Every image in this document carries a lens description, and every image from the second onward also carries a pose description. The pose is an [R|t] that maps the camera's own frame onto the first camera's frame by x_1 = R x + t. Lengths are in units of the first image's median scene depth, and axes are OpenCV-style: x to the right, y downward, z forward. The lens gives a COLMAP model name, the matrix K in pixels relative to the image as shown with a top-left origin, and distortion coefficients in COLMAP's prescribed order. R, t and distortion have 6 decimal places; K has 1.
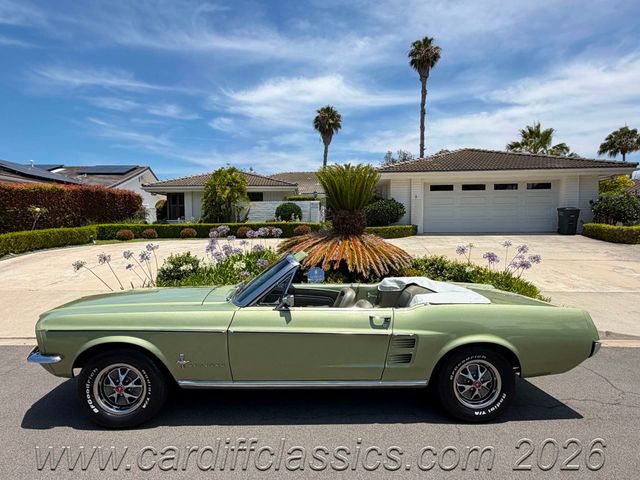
lens RADIAL K [[381.4, 0, 322.3], [0, 381.4, 242.0], [0, 0, 1]] dist [-0.001362, 0.004116]
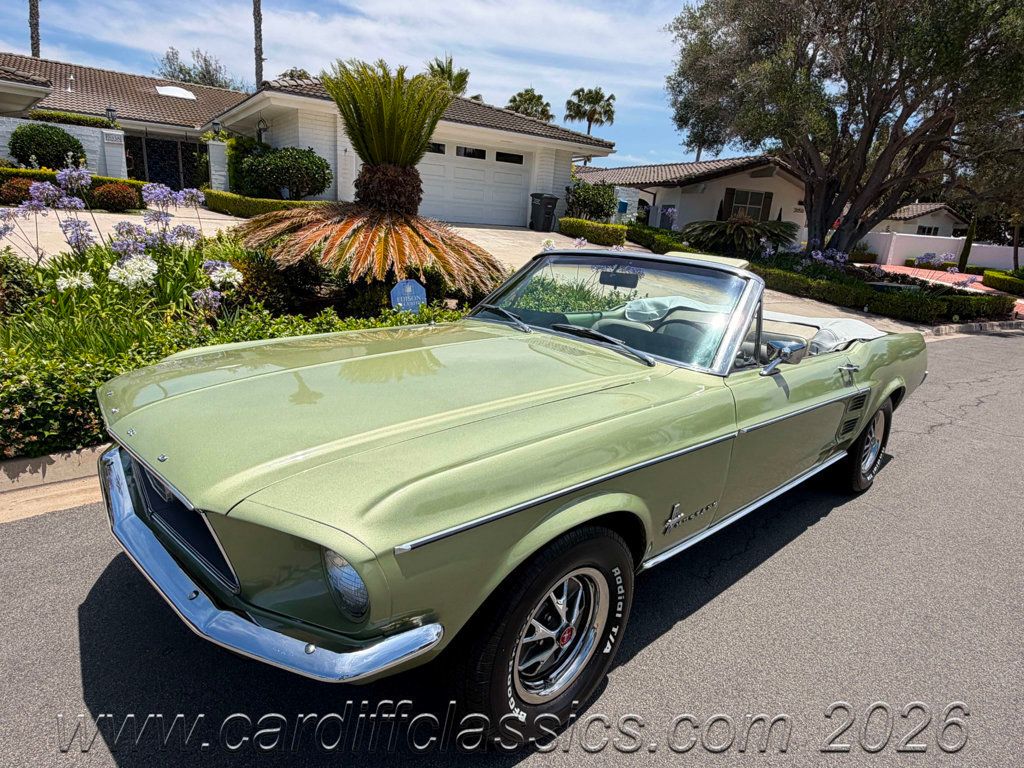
lens RADIAL K [[575.3, 0, 502.6], [0, 575.3, 386.0], [0, 0, 1]] dist [0.002595, -0.000404]
pose [[0.769902, -0.121699, 0.626450, -0.174168], [-0.044371, 0.969064, 0.242790, 0.005026], [-0.636618, -0.214720, 0.740684, 0.133772]]
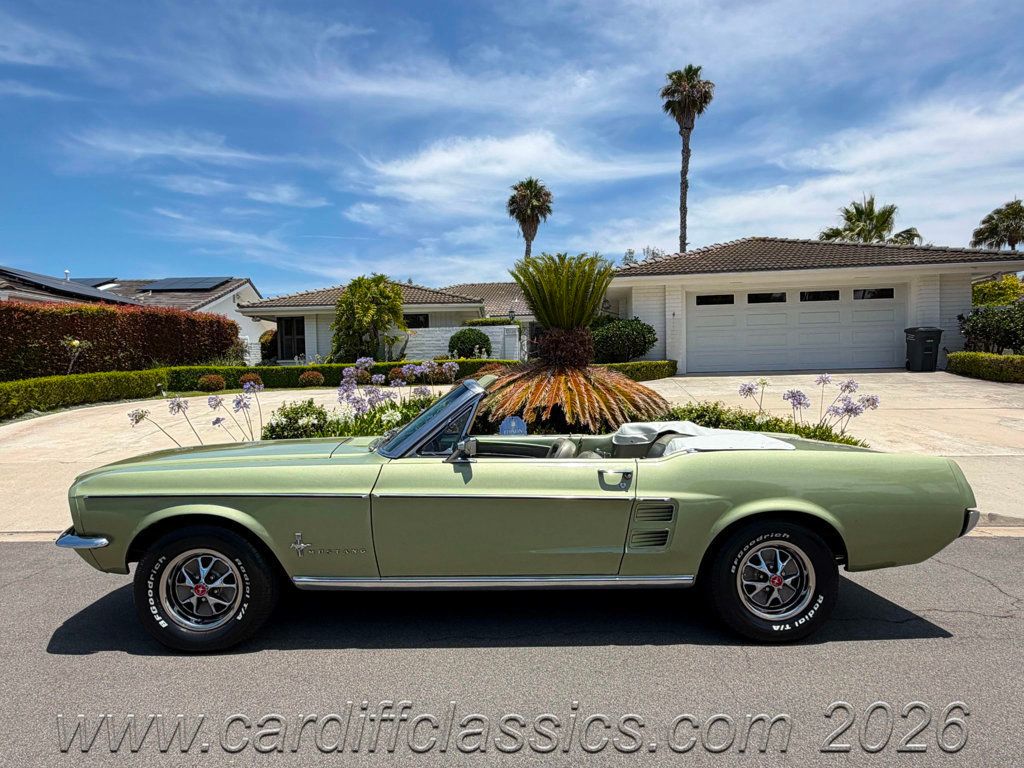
lens RADIAL K [[610.3, 0, 510.8], [0, 610.3, 390.5], [0, 0, 1]] dist [-0.001362, 0.004116]
pose [[0.999634, -0.013938, -0.023185, 0.001365], [0.013641, 0.999824, -0.012888, 0.015174], [0.023360, 0.012567, 0.999648, 0.000740]]
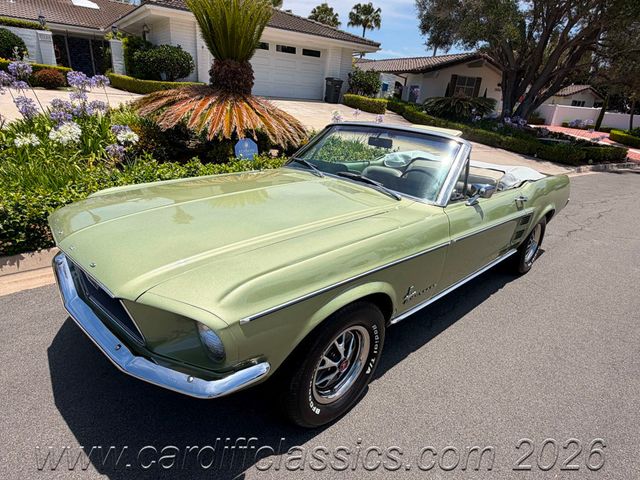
lens RADIAL K [[359.6, 0, 316.6], [0, 359.6, 243.5], [0, 0, 1]] dist [0.002595, -0.000404]
pose [[0.754176, -0.194228, 0.627292, -0.173333], [-0.049434, 0.935754, 0.349170, 0.001008], [-0.654809, -0.294345, 0.696122, 0.133951]]
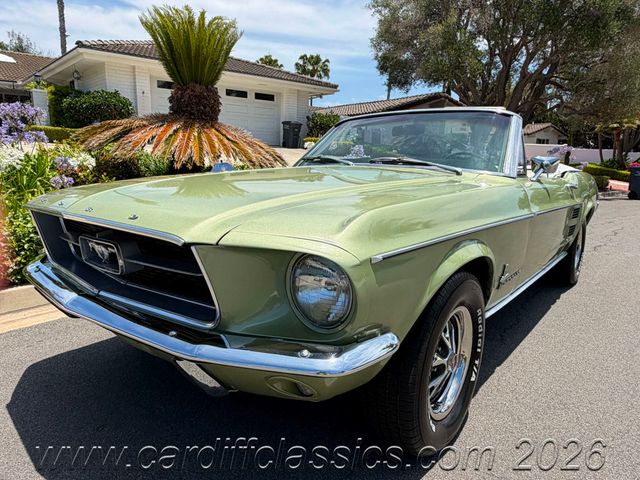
lens RADIAL K [[418.9, 0, 310.5], [0, 418.9, 245.2], [0, 0, 1]] dist [0.001821, 0.000991]
pose [[0.678963, -0.137304, 0.721219, -0.192392], [0.002223, 0.982736, 0.184998, 0.030712], [-0.734169, -0.124004, 0.667547, 0.158328]]
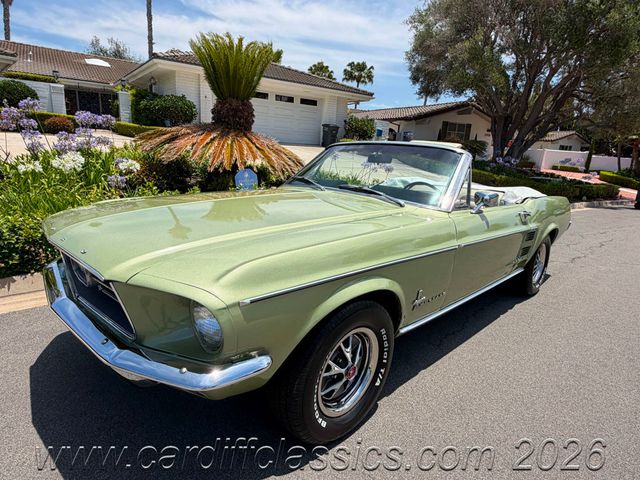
lens RADIAL K [[359.6, 0, 314.6], [0, 359.6, 242.9], [0, 0, 1]] dist [0.002595, -0.000404]
pose [[0.752918, -0.121895, 0.646727, -0.173675], [-0.039033, 0.972696, 0.228775, 0.016321], [-0.656956, -0.197493, 0.727603, 0.134859]]
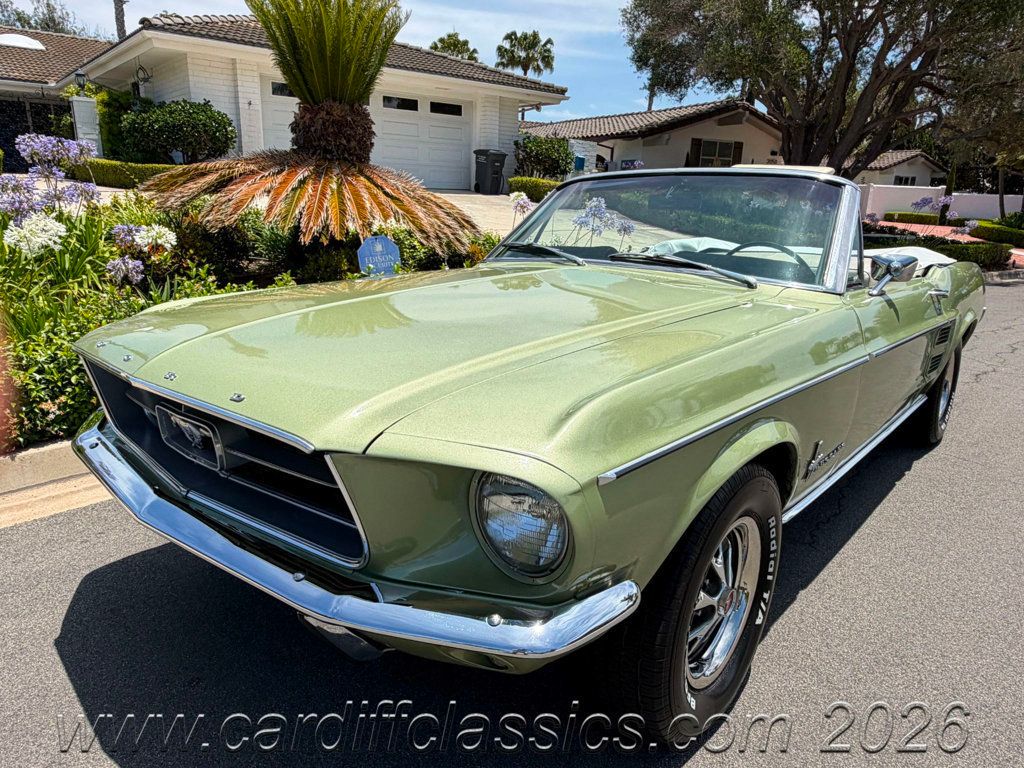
lens RADIAL K [[670.2, 0, 500.3], [0, 670.2, 391.5], [0, 0, 1]] dist [0.001821, 0.000991]
pose [[0.700014, -0.177387, 0.691747, -0.191843], [-0.002986, 0.967923, 0.251231, 0.019464], [-0.714122, -0.177931, 0.677030, 0.157223]]
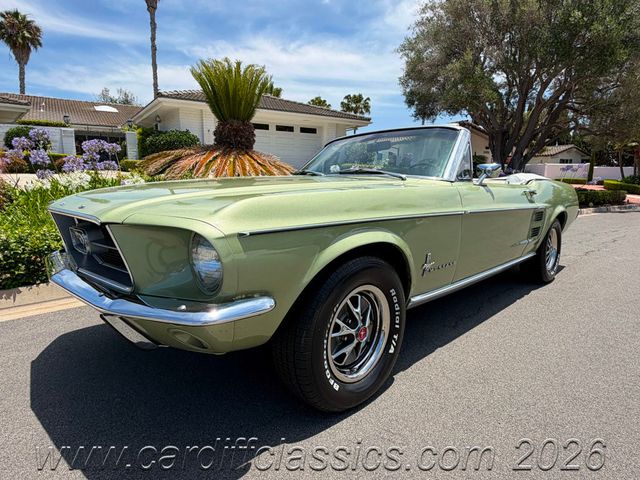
lens RADIAL K [[359.6, 0, 314.2], [0, 359.6, 240.9], [0, 0, 1]] dist [0.002595, -0.000404]
pose [[0.760016, -0.107811, 0.640900, -0.173408], [0.022140, 0.989867, 0.140258, 0.036618], [-0.649527, -0.092408, 0.754702, 0.132733]]
